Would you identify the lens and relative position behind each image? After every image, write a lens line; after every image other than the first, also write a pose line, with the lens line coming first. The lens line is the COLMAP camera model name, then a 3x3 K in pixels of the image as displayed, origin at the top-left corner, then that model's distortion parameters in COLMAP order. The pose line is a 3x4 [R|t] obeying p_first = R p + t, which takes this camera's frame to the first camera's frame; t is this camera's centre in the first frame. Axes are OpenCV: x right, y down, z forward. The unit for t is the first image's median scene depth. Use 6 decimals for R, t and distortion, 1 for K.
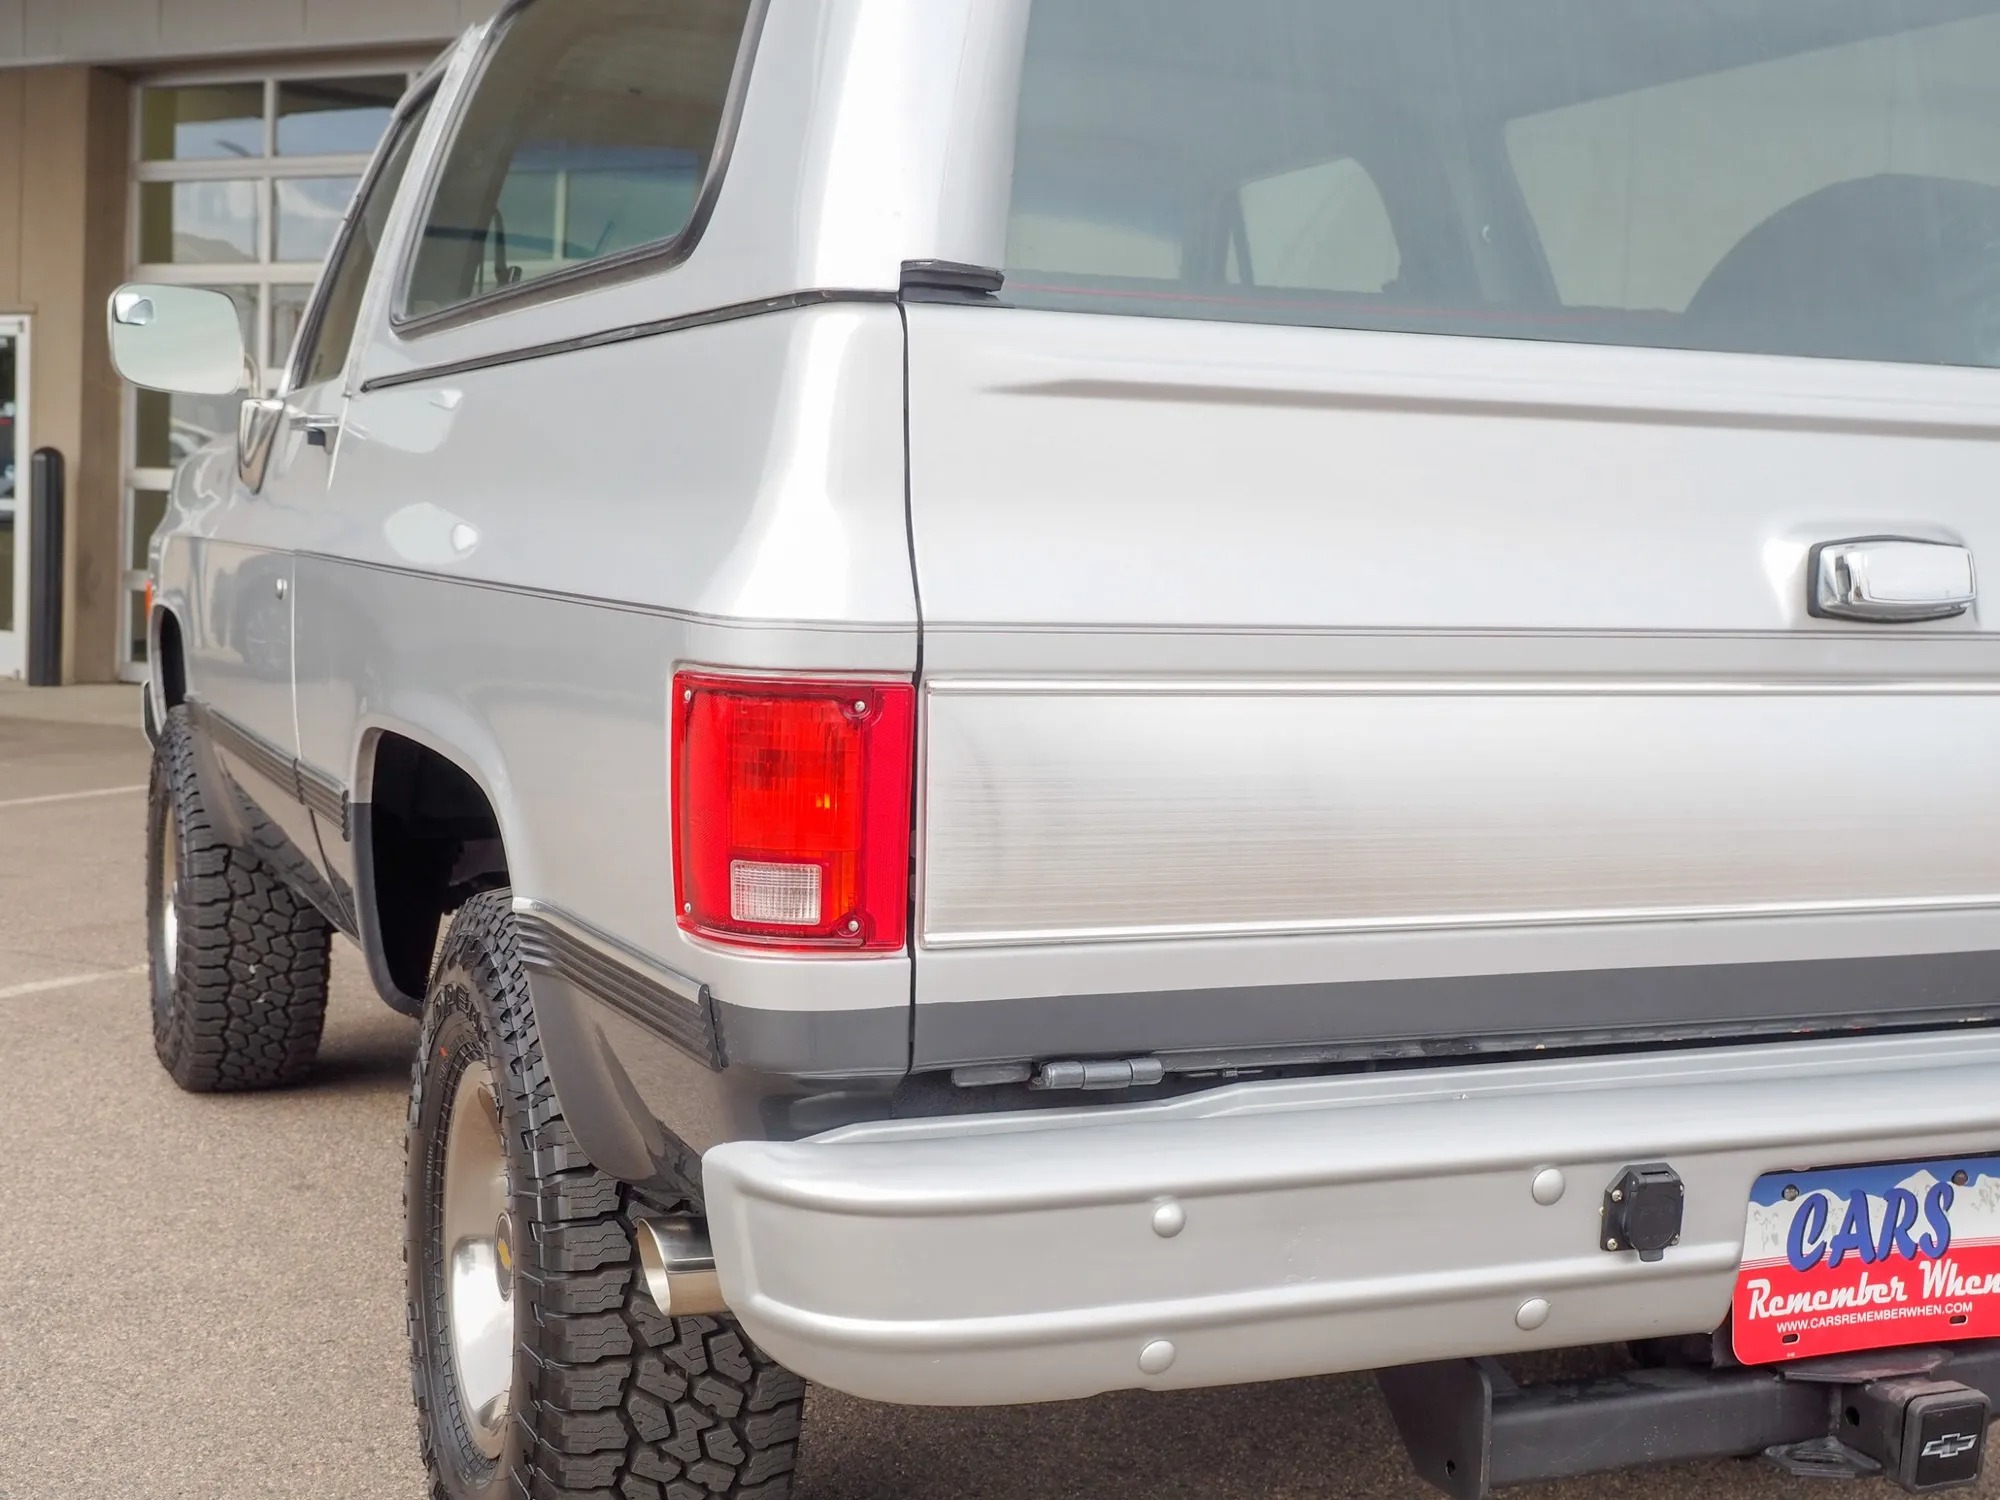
lens RADIAL K [[2710.0, 0, 954.3], [0, 2710.0, 750.7], [0, 0, 1]] dist [0.010379, 0.005337]
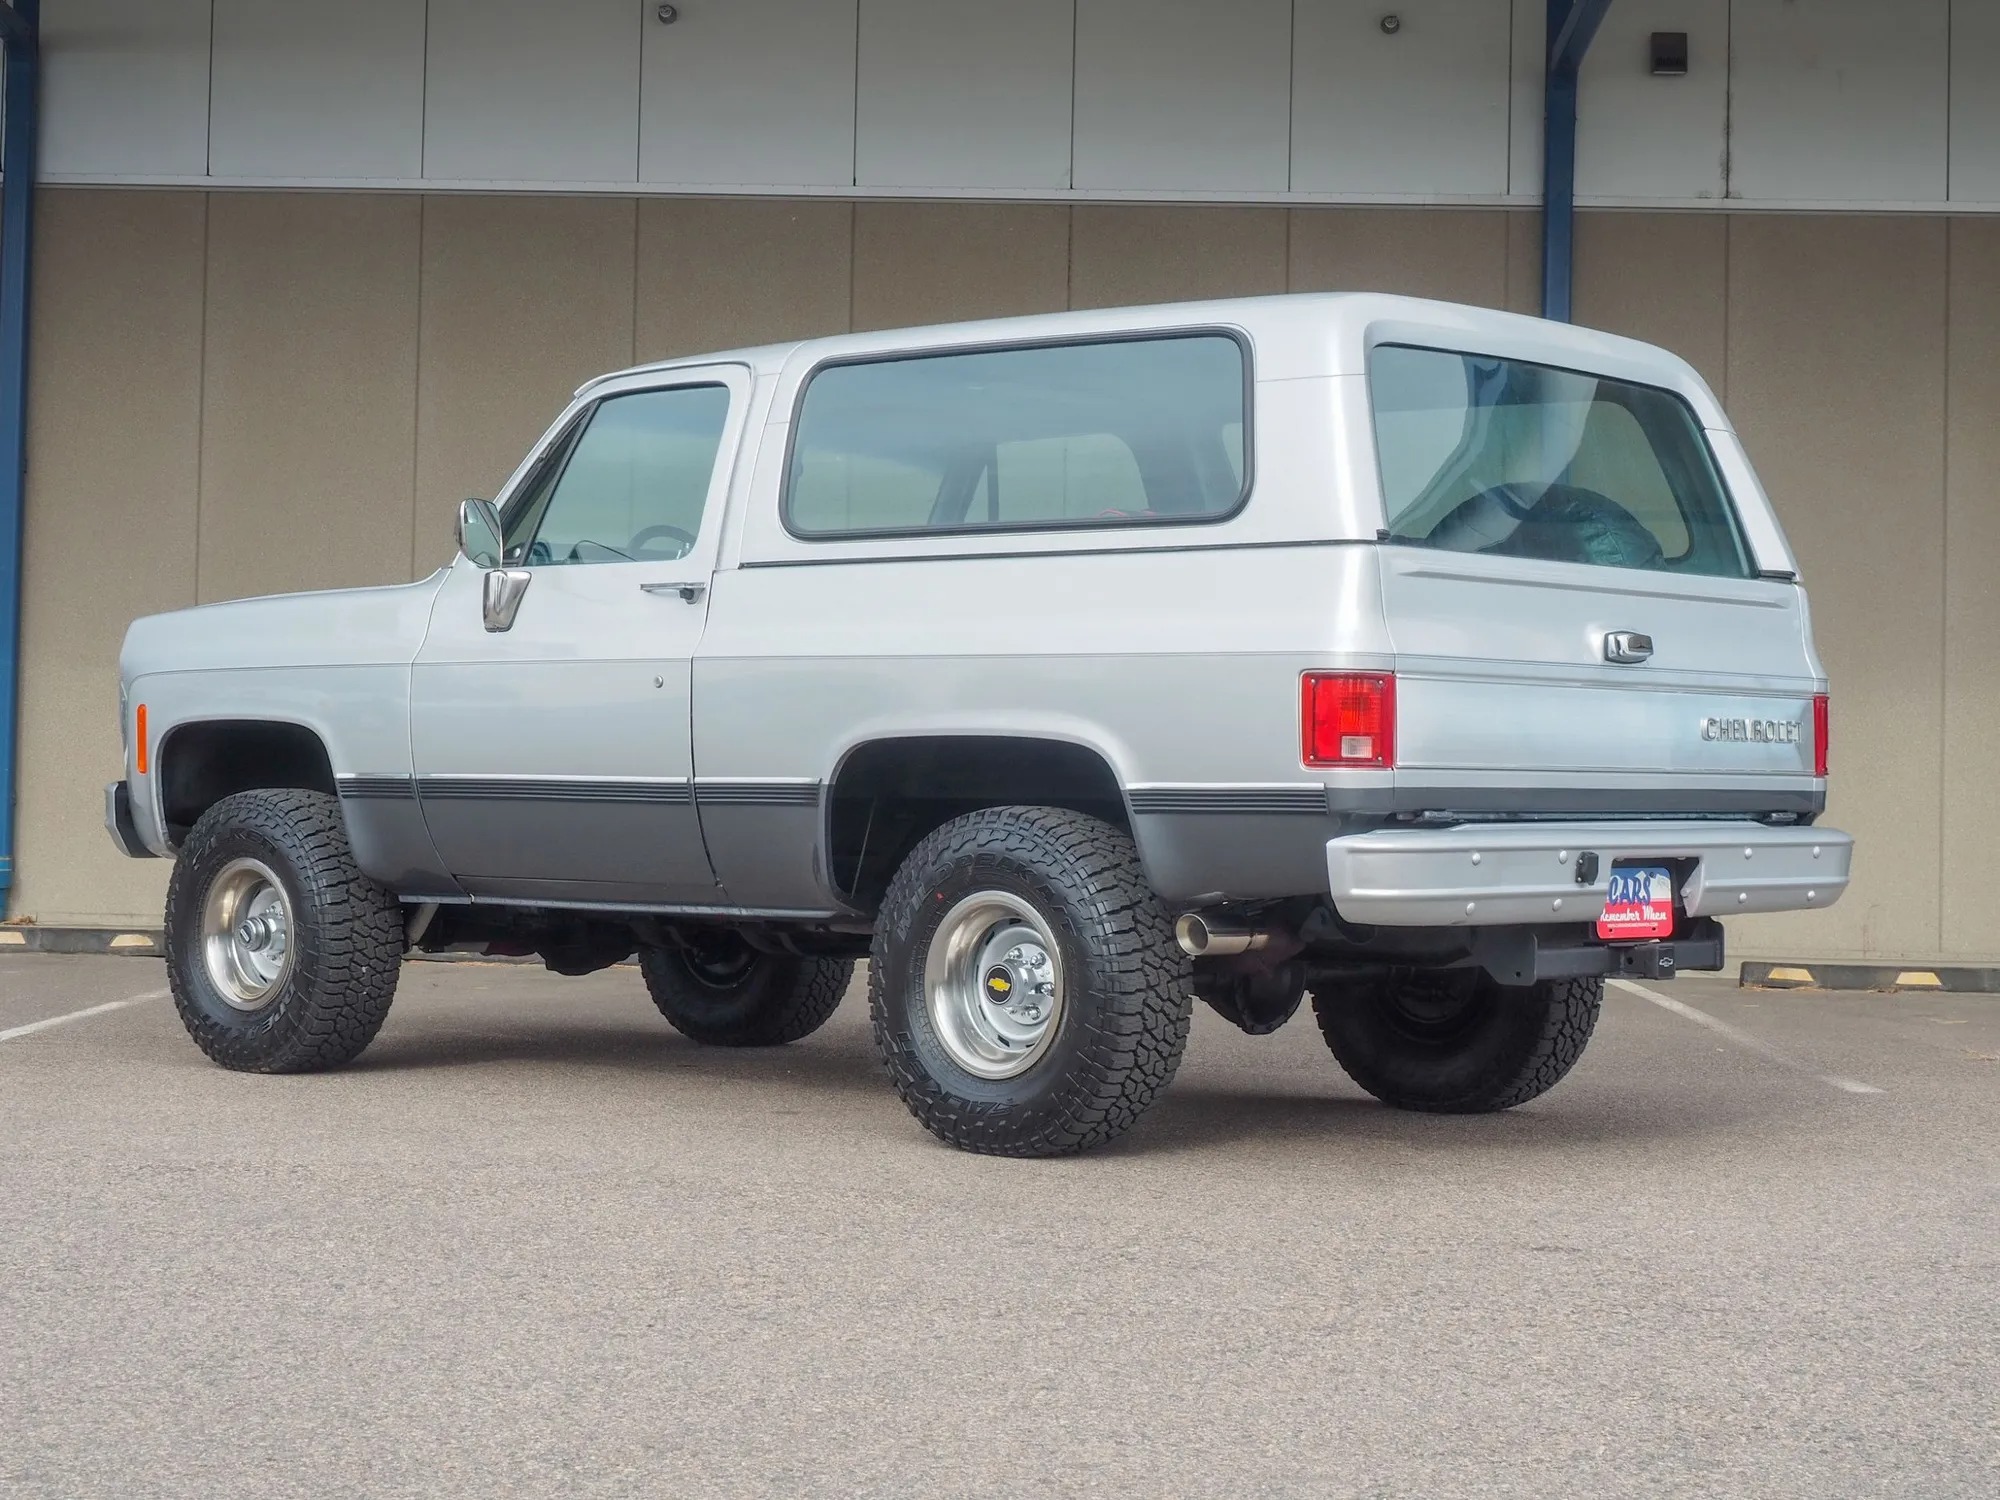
lens RADIAL K [[3815.6, 0, 995.7], [0, 3815.6, 709.5], [0, 0, 1]] dist [0.018746, -0.202633]
pose [[0.900822, -0.002511, 0.434181, -1.849682], [0.044000, 0.995363, -0.085533, 0.291875], [-0.431953, 0.096154, 0.896756, -2.107889]]
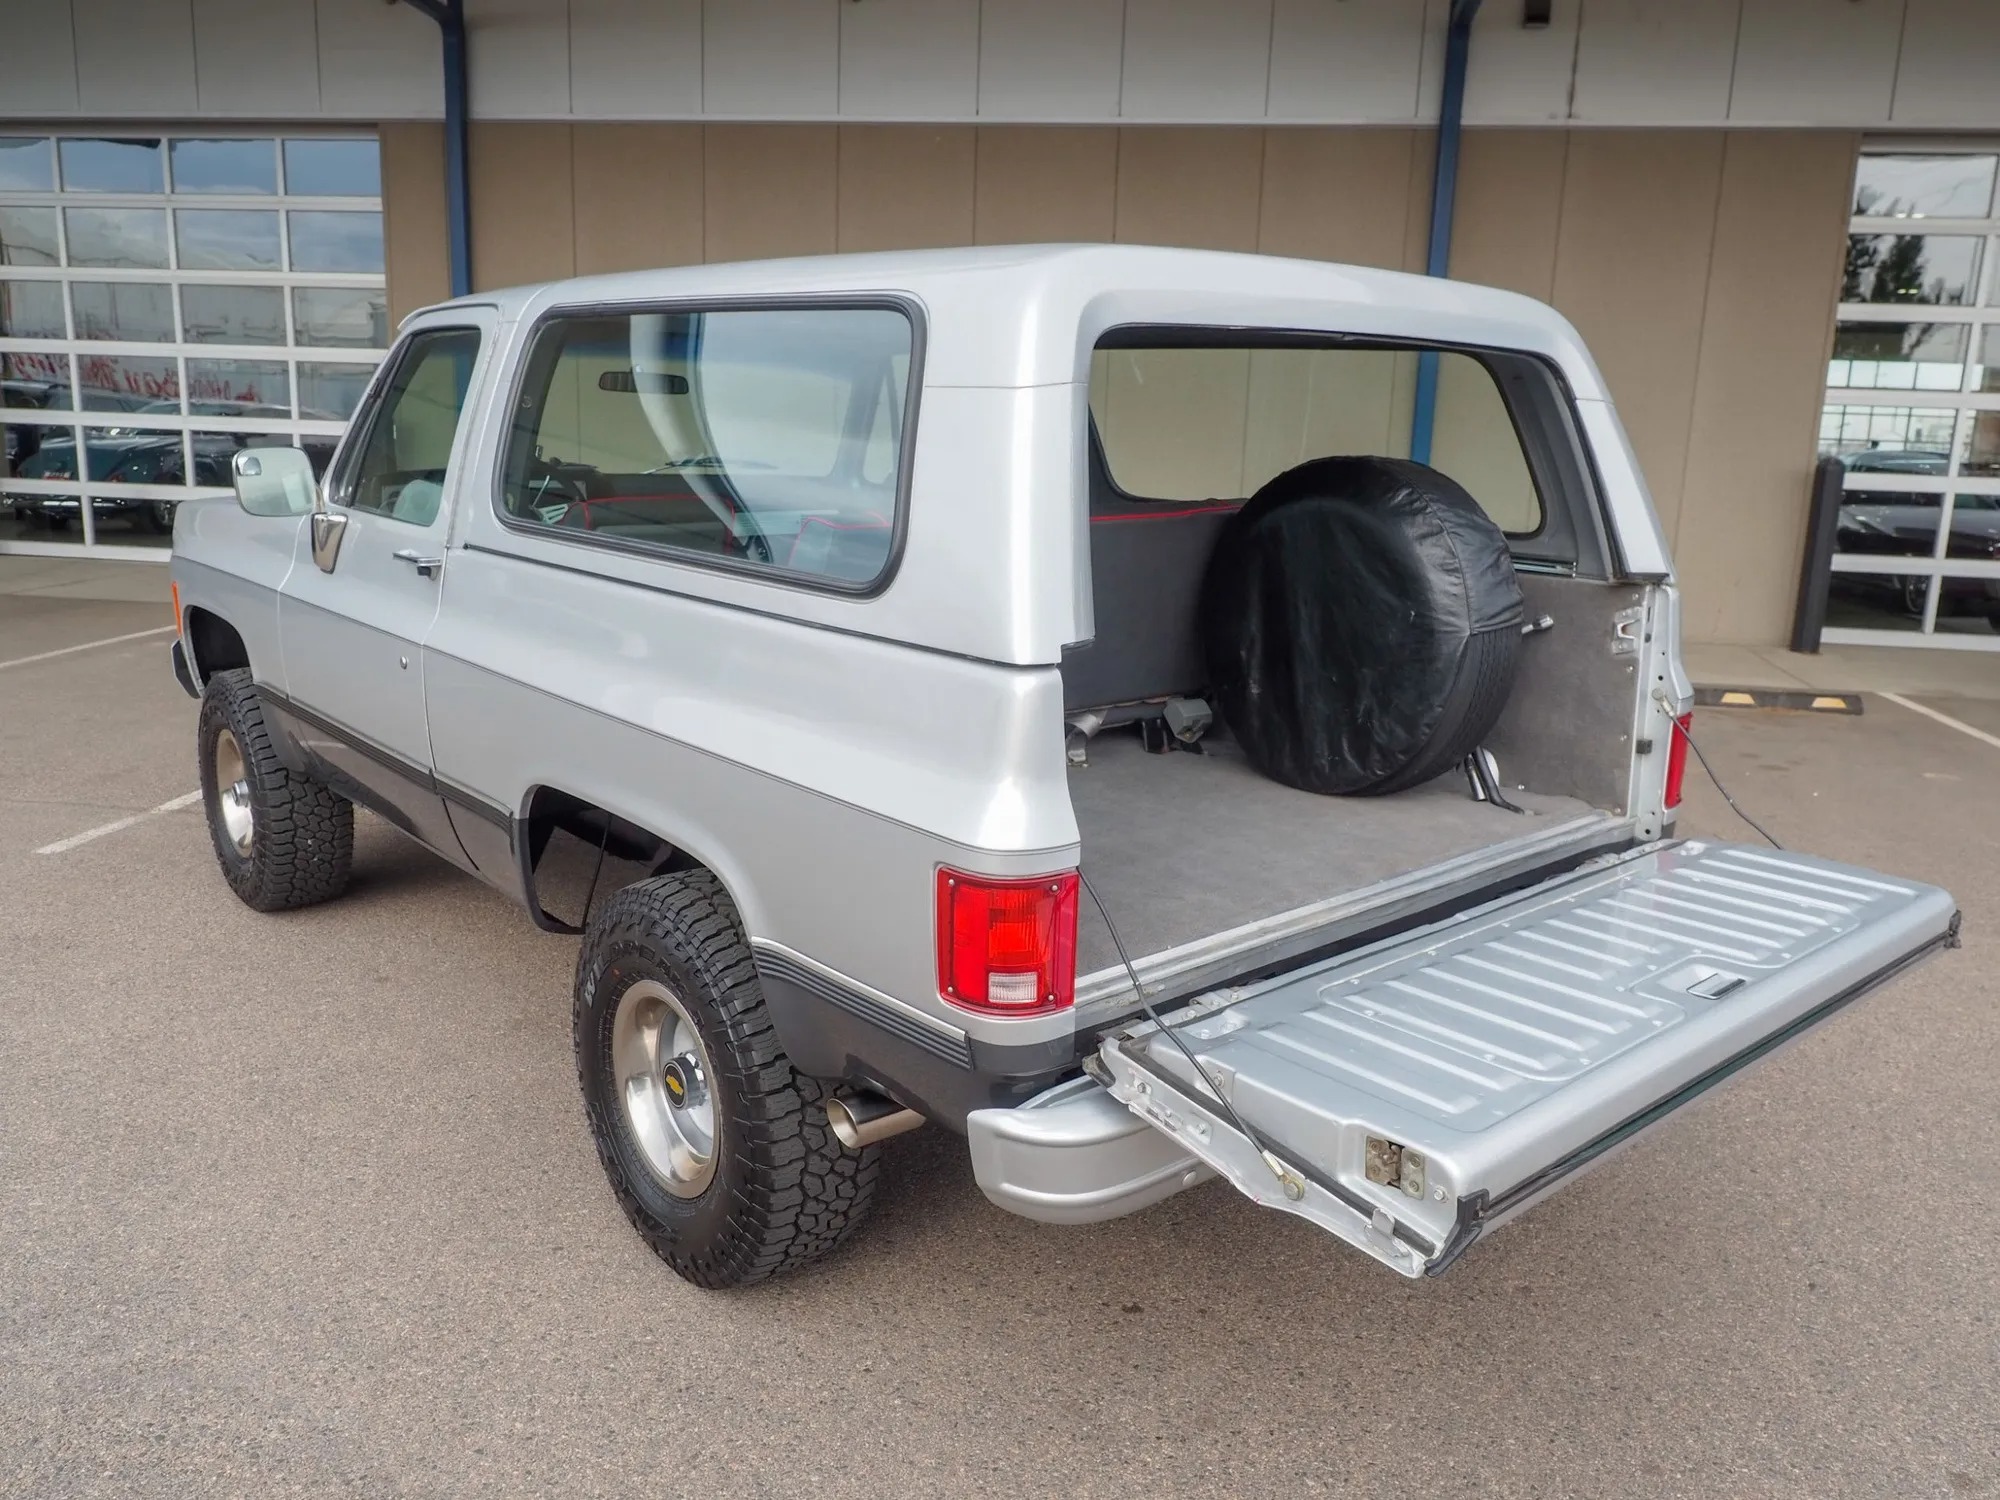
lens RADIAL K [[1552.6, 0, 1007.4], [0, 1552.6, 775.7], [0, 0, 1]] dist [-0.000763, -0.007779]
pose [[0.946460, -0.079154, 0.312966, -0.338396], [0.026119, 0.985072, 0.170151, -0.236774], [-0.321762, -0.152867, 0.934399, 0.007327]]
